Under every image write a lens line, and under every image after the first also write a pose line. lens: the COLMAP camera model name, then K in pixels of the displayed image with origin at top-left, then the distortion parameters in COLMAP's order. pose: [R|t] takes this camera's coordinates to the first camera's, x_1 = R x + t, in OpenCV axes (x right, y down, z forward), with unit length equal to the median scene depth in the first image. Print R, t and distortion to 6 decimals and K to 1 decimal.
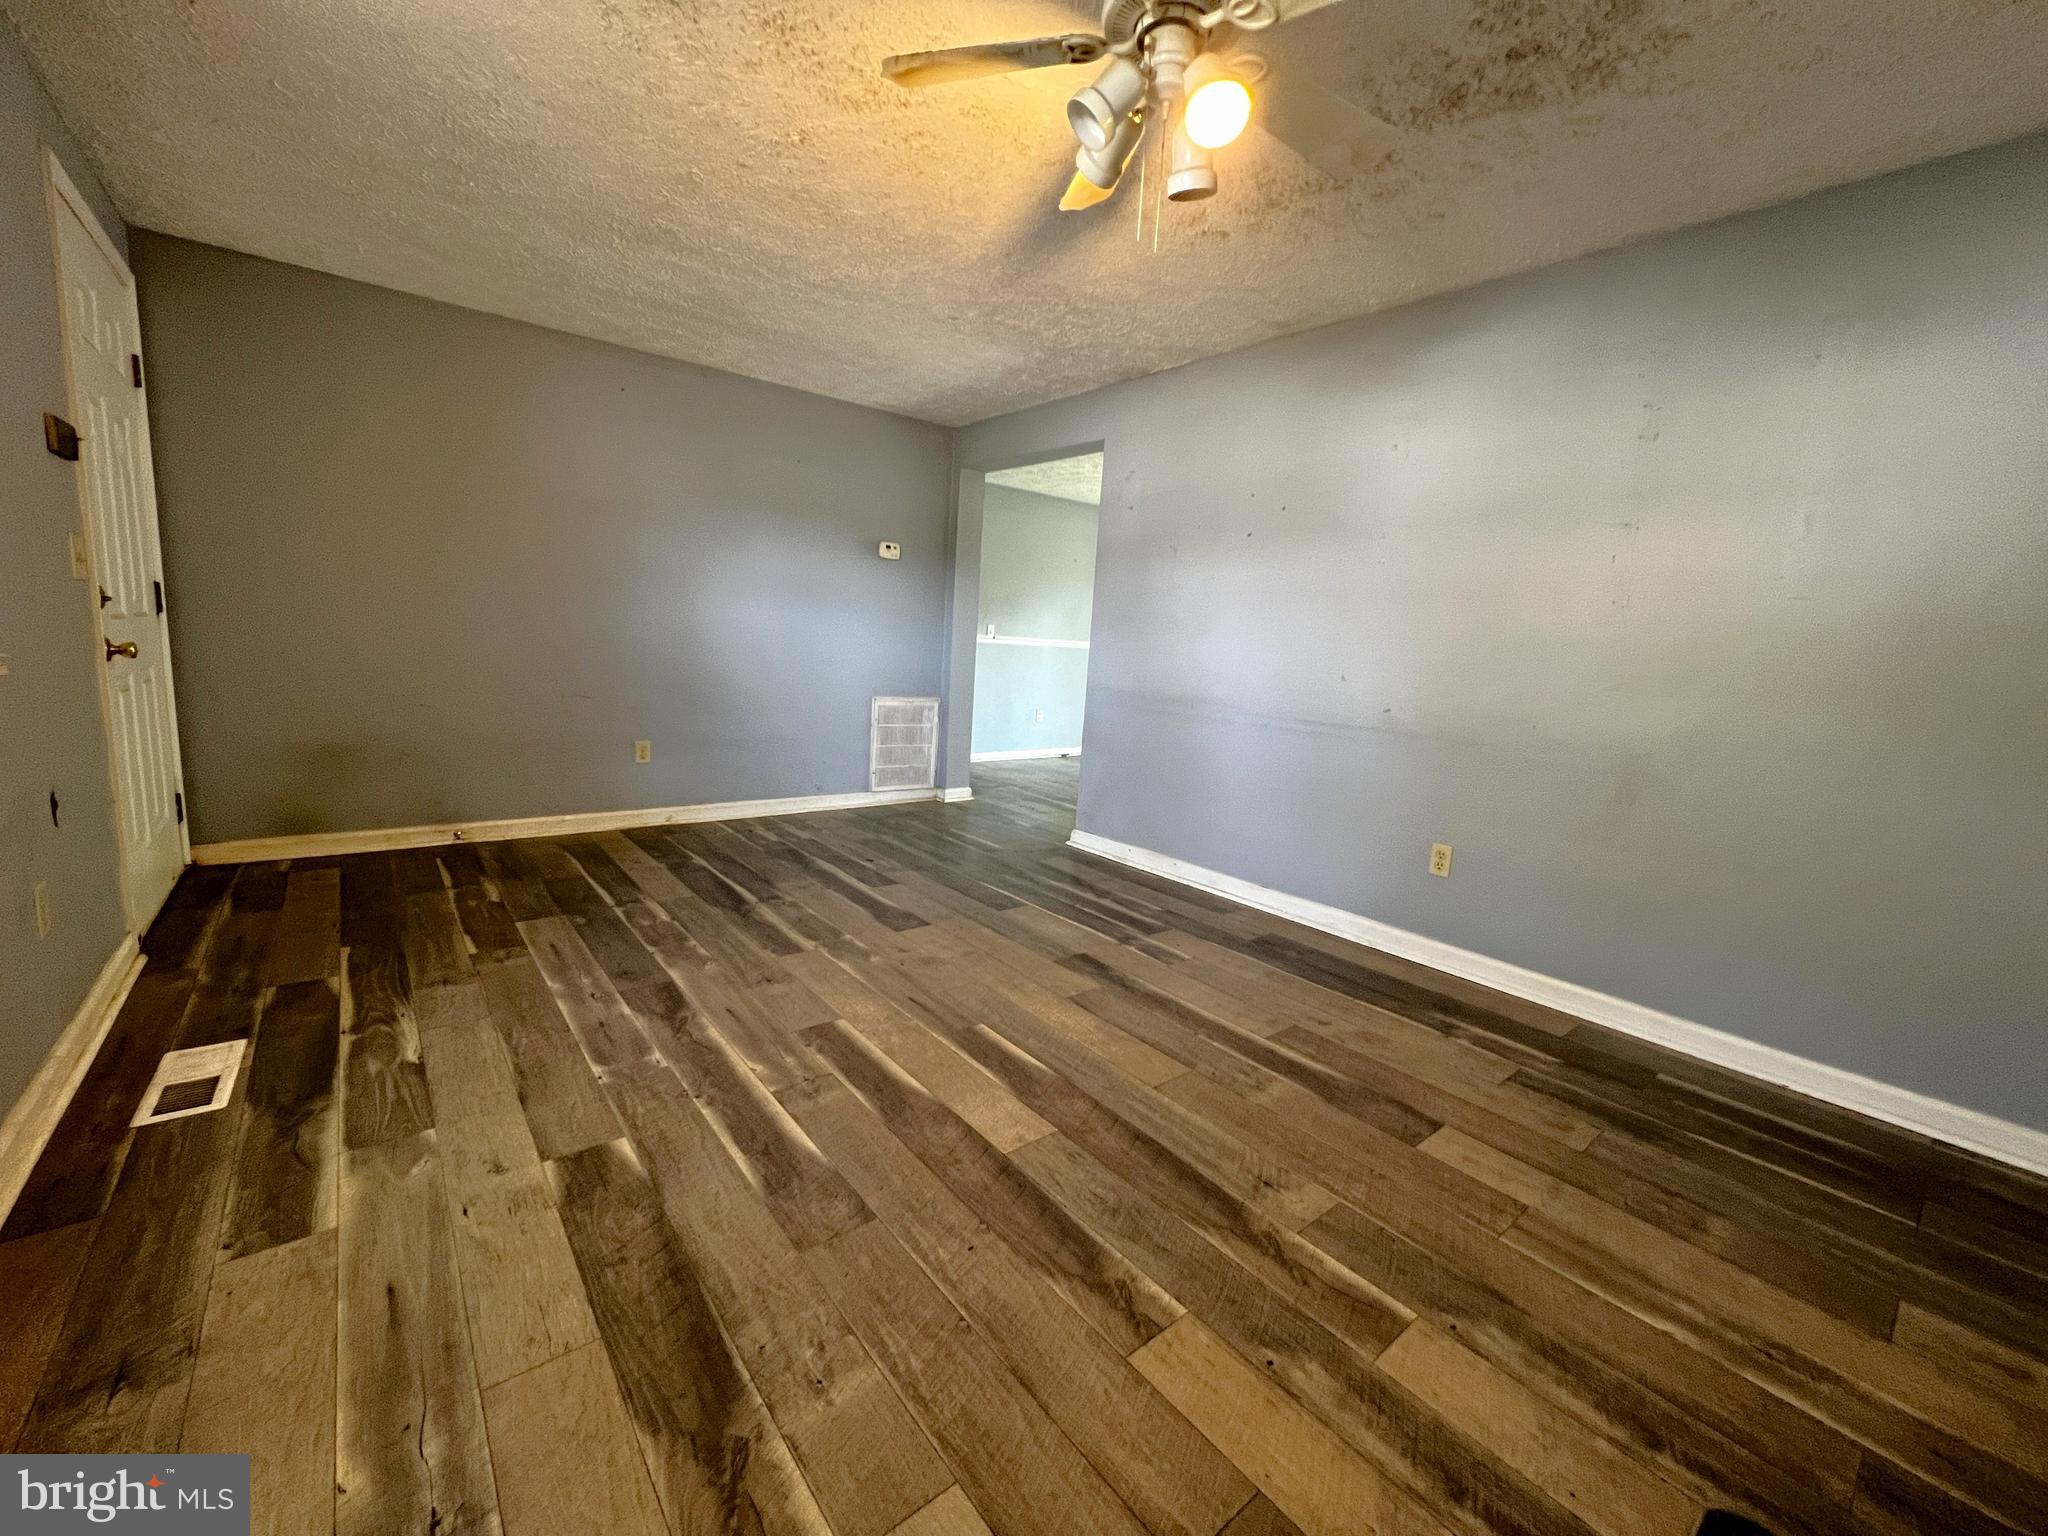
lens RADIAL K [[822.2, 0, 1025.1], [0, 822.2, 762.8], [0, 0, 1]] dist [0.001618, 0.000019]
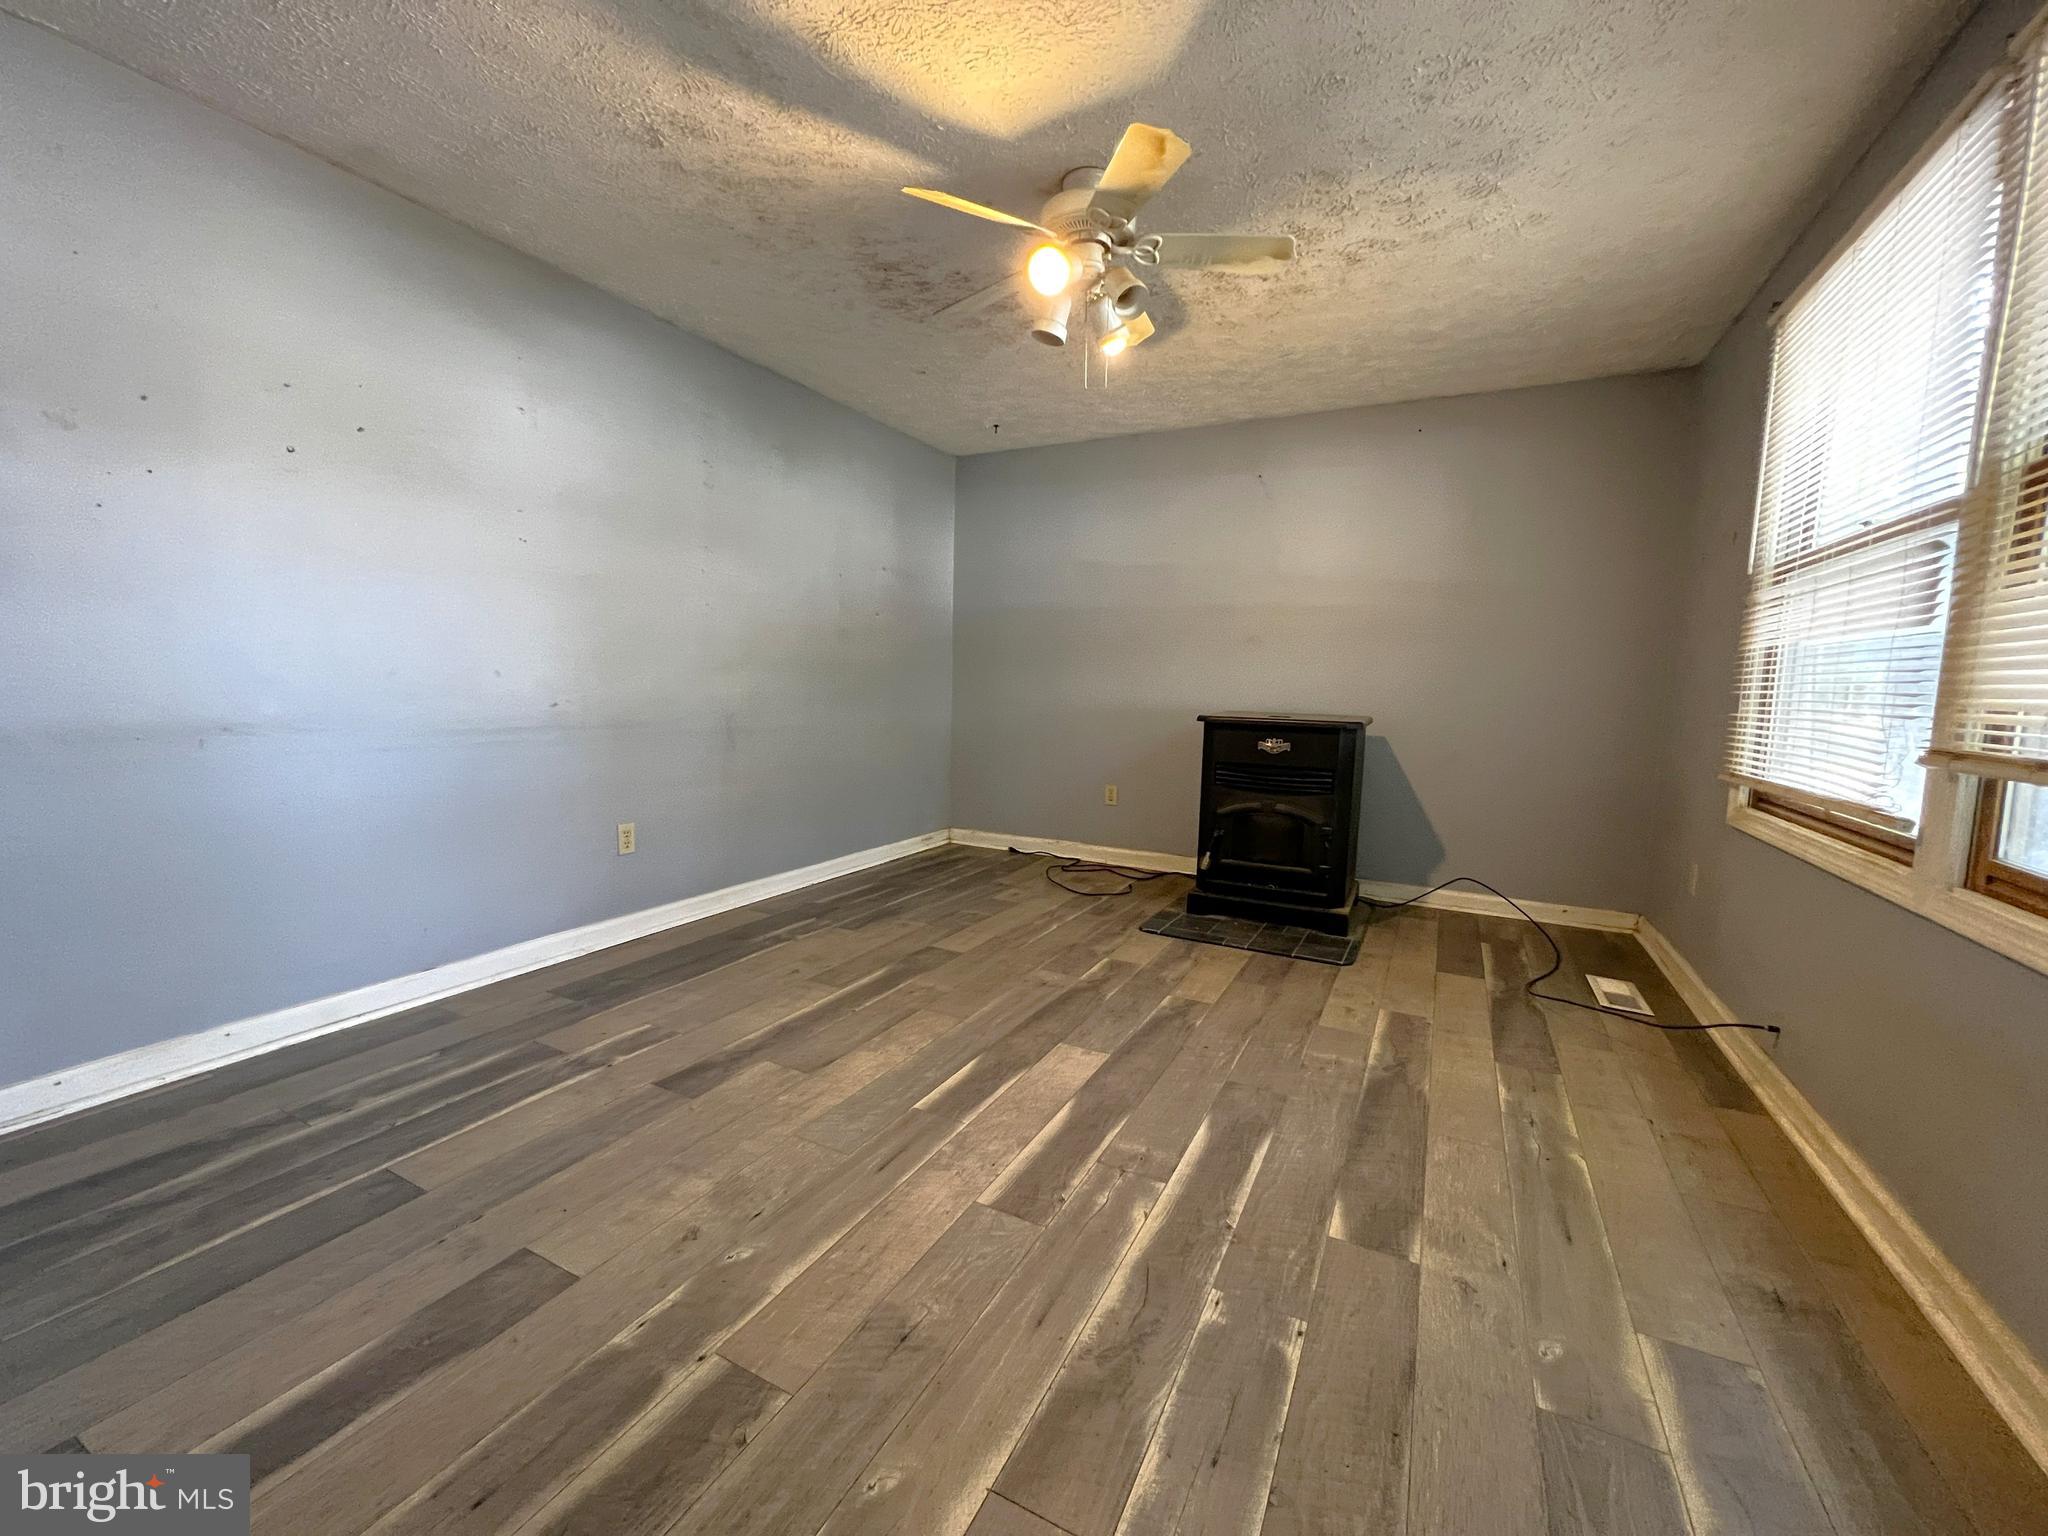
lens RADIAL K [[824.6, 0, 1019.3], [0, 824.6, 761.9], [0, 0, 1]] dist [-0.000596, 0.000026]
pose [[-0.392654, -0.157203, 0.906151, -0.856805], [0.093099, 0.973427, 0.209217, -0.204681], [-0.914962, 0.166512, -0.367584, 1.228281]]
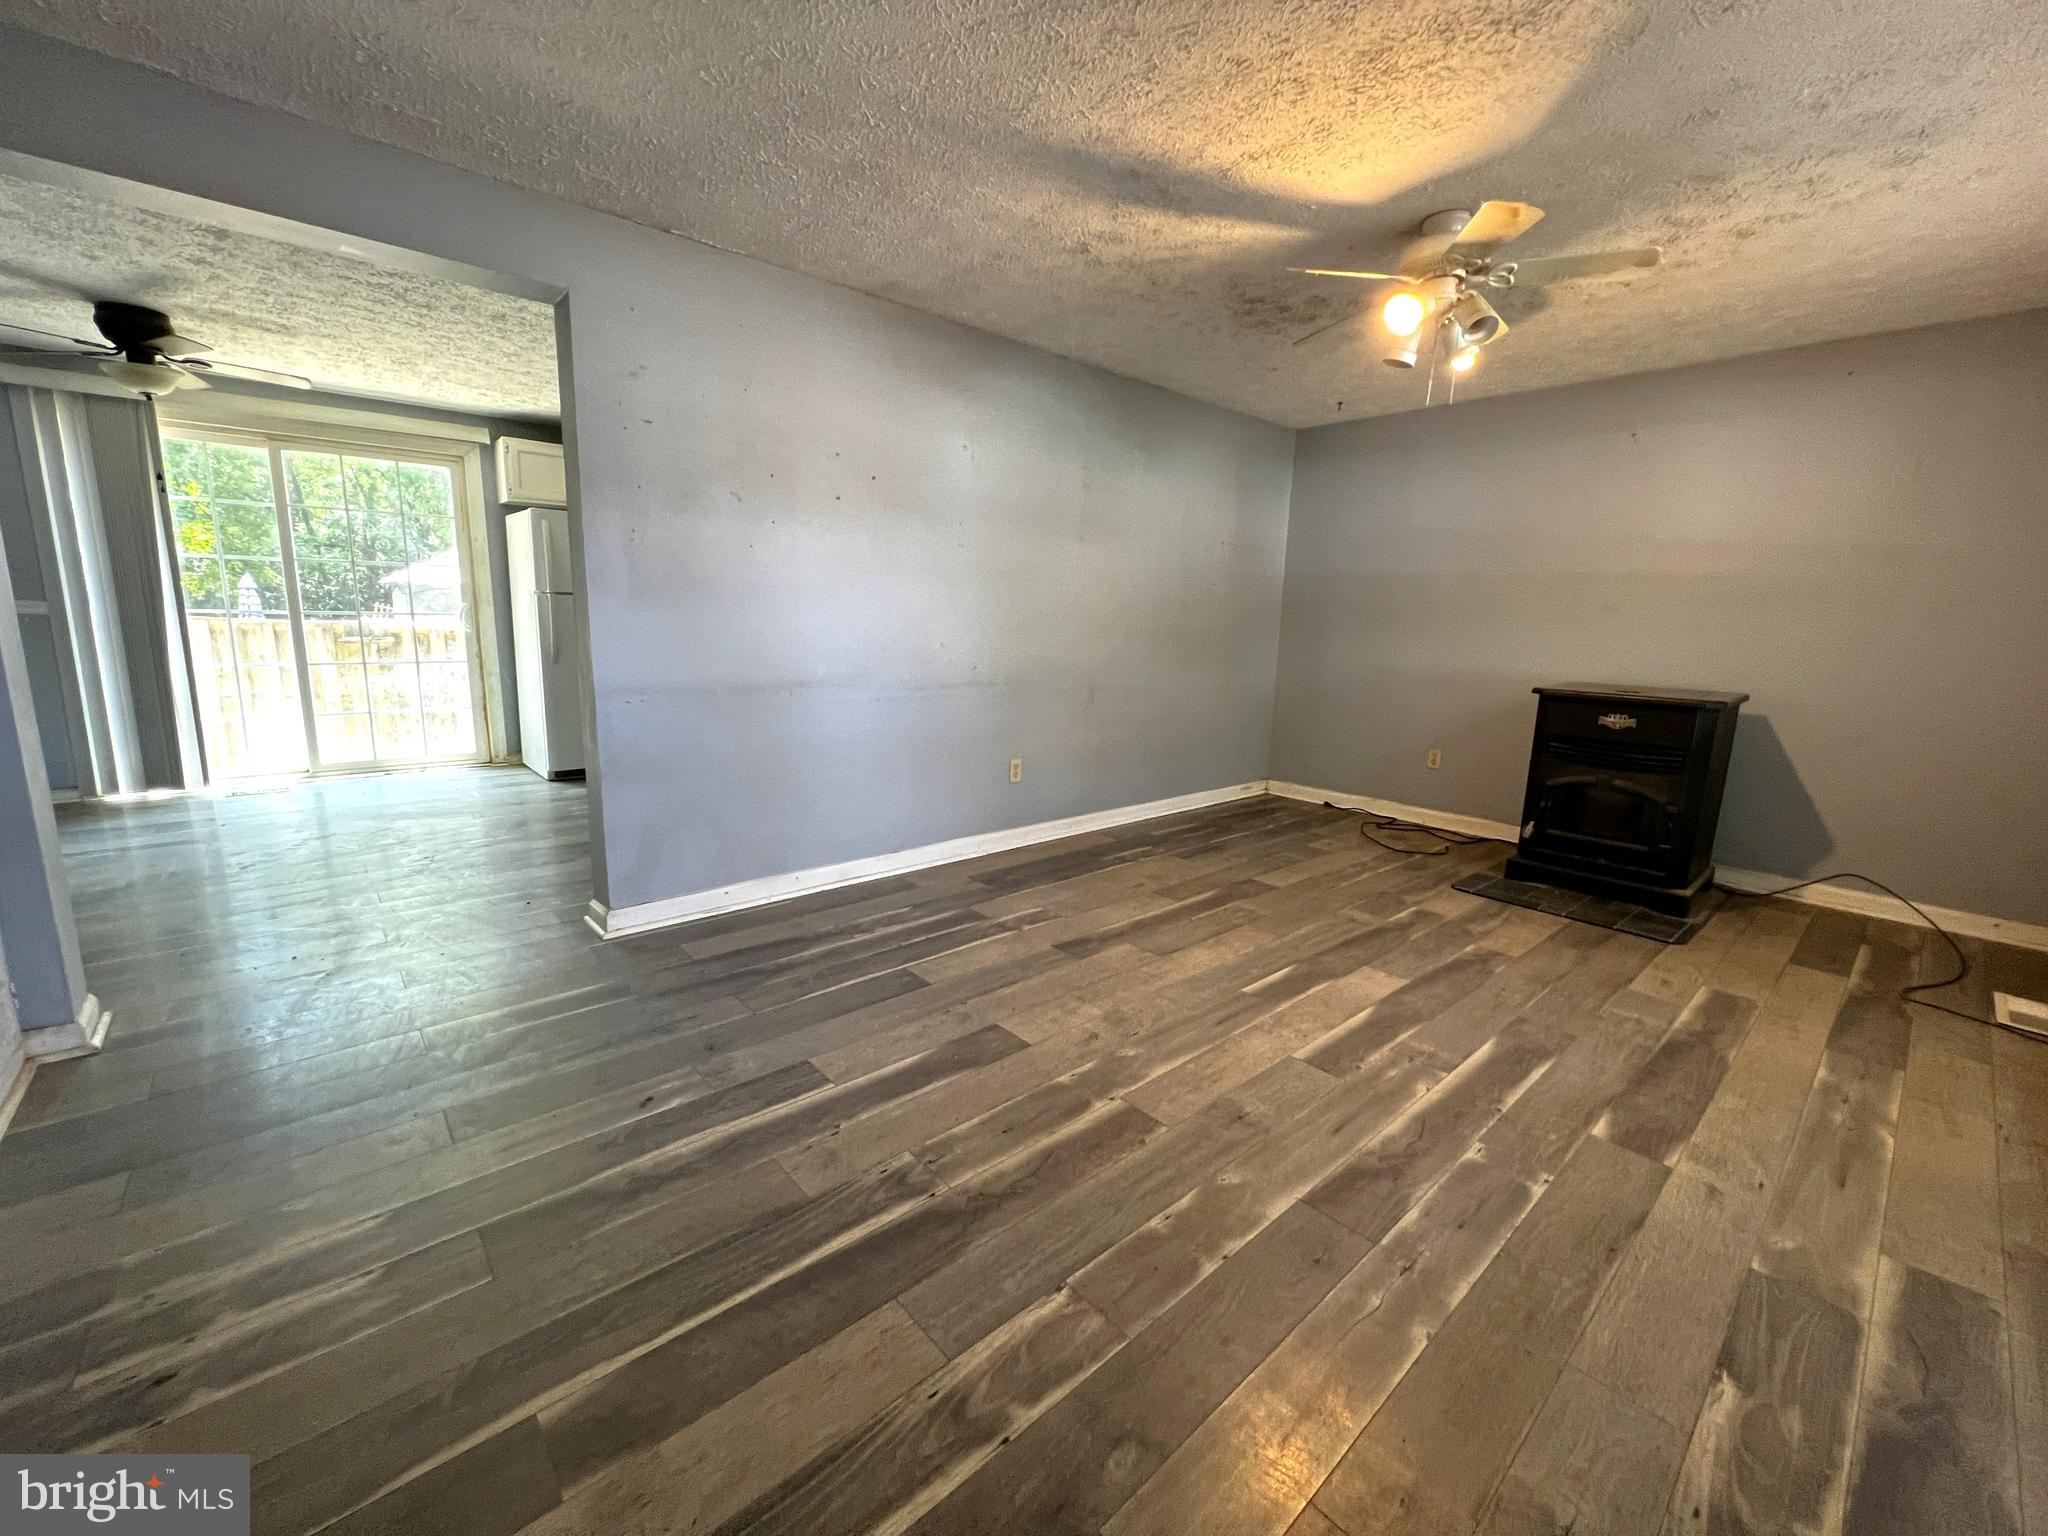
lens RADIAL K [[822.2, 0, 1025.1], [0, 822.2, 762.8], [0, 0, 1]] dist [0.001618, 0.000019]
pose [[-0.040427, -0.233039, 0.971627, -1.113232], [0.121008, 0.964122, 0.236274, -0.291536], [-0.991828, 0.127127, -0.010777, 1.344884]]
